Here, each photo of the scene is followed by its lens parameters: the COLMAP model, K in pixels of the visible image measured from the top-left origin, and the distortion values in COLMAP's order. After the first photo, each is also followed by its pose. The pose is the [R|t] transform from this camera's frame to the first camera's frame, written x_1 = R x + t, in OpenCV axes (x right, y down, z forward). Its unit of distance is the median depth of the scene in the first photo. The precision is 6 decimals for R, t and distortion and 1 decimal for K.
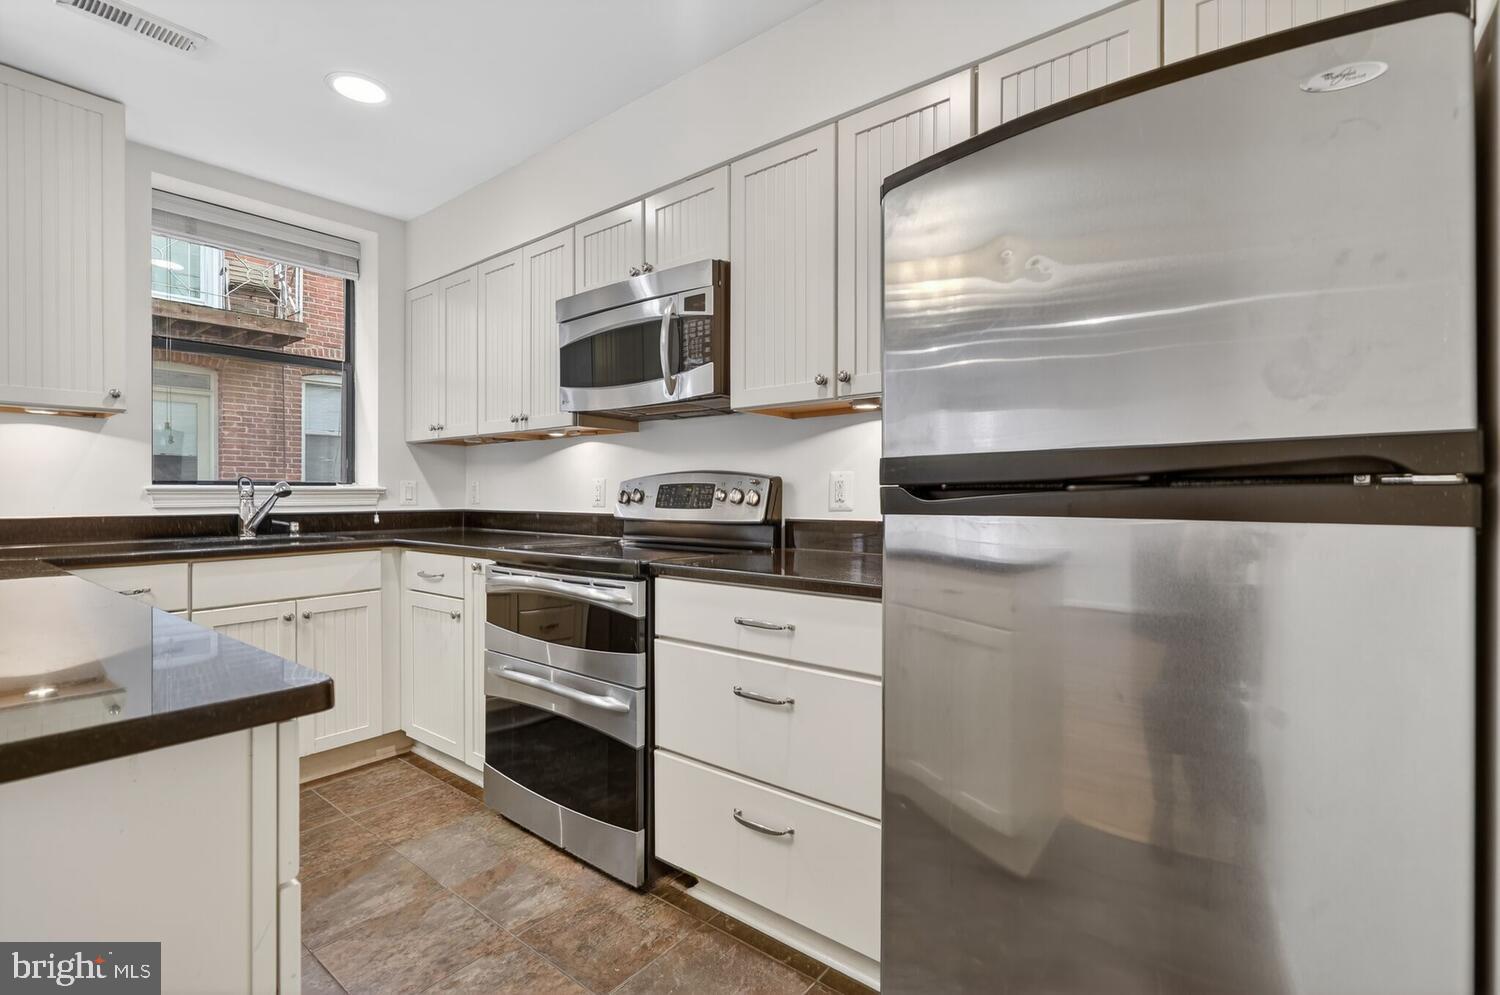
lens RADIAL K [[690.0, 0, 756.4], [0, 690.0, 494.1], [0, 0, 1]] dist [-0.004704, 0.001218]
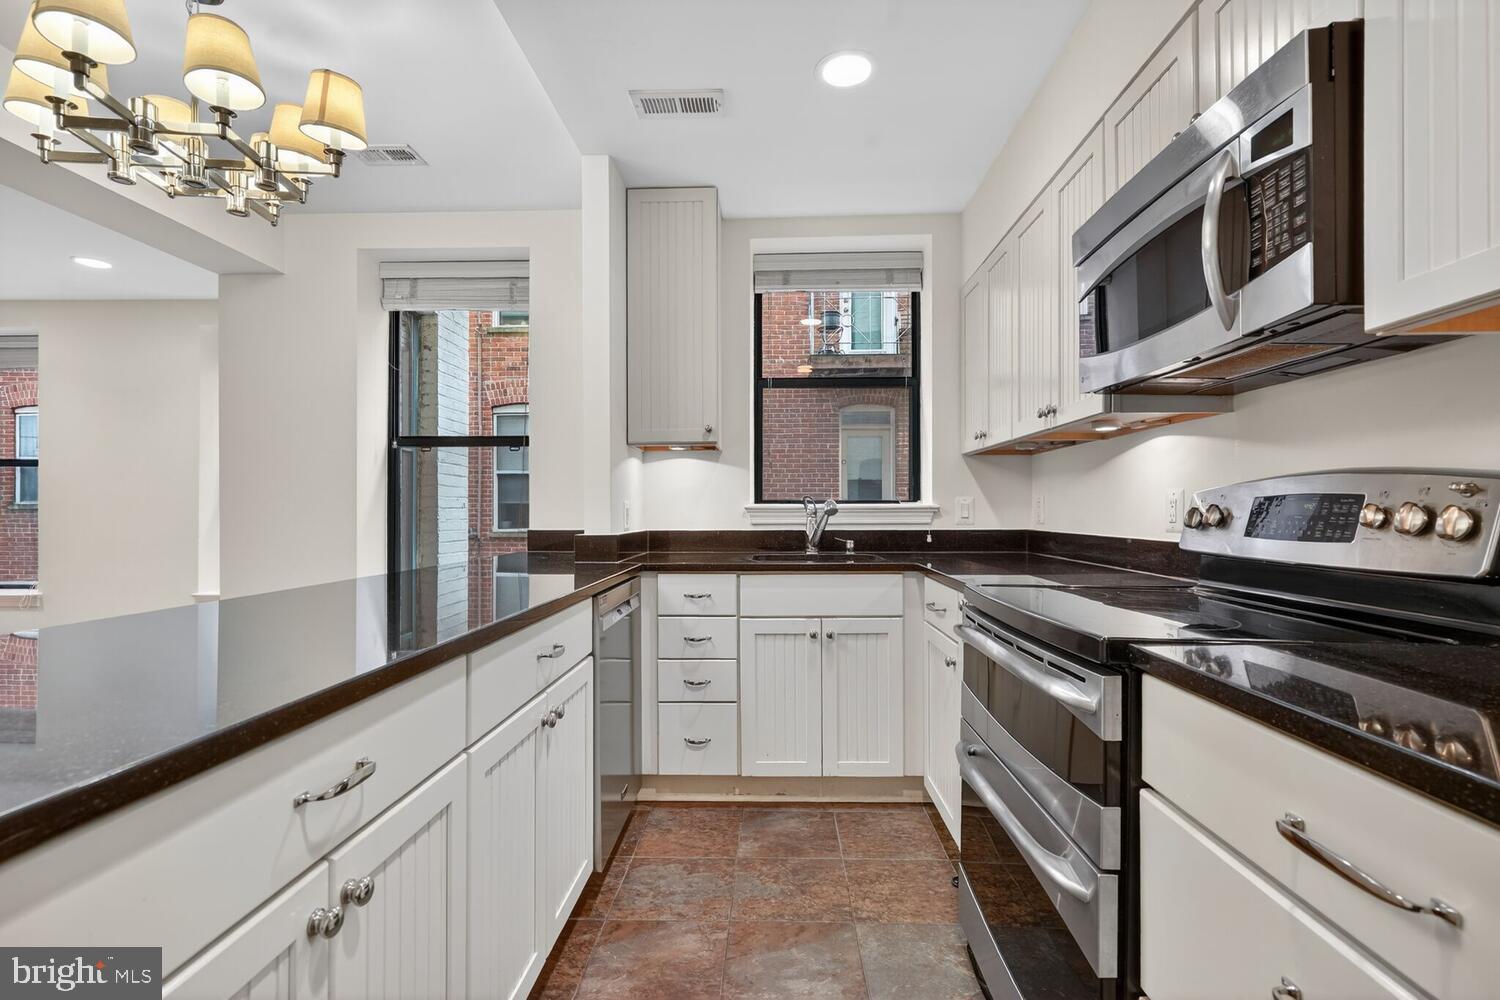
lens RADIAL K [[690.0, 0, 738.1], [0, 690.0, 510.3], [0, 0, 1]] dist [-0.004704, 0.001218]
pose [[0.591424, -0.000510, -0.806361, 0.067503], [0.000040, 1.000000, -0.000603, -0.002398], [0.806361, 0.000325, 0.591424, 0.302408]]
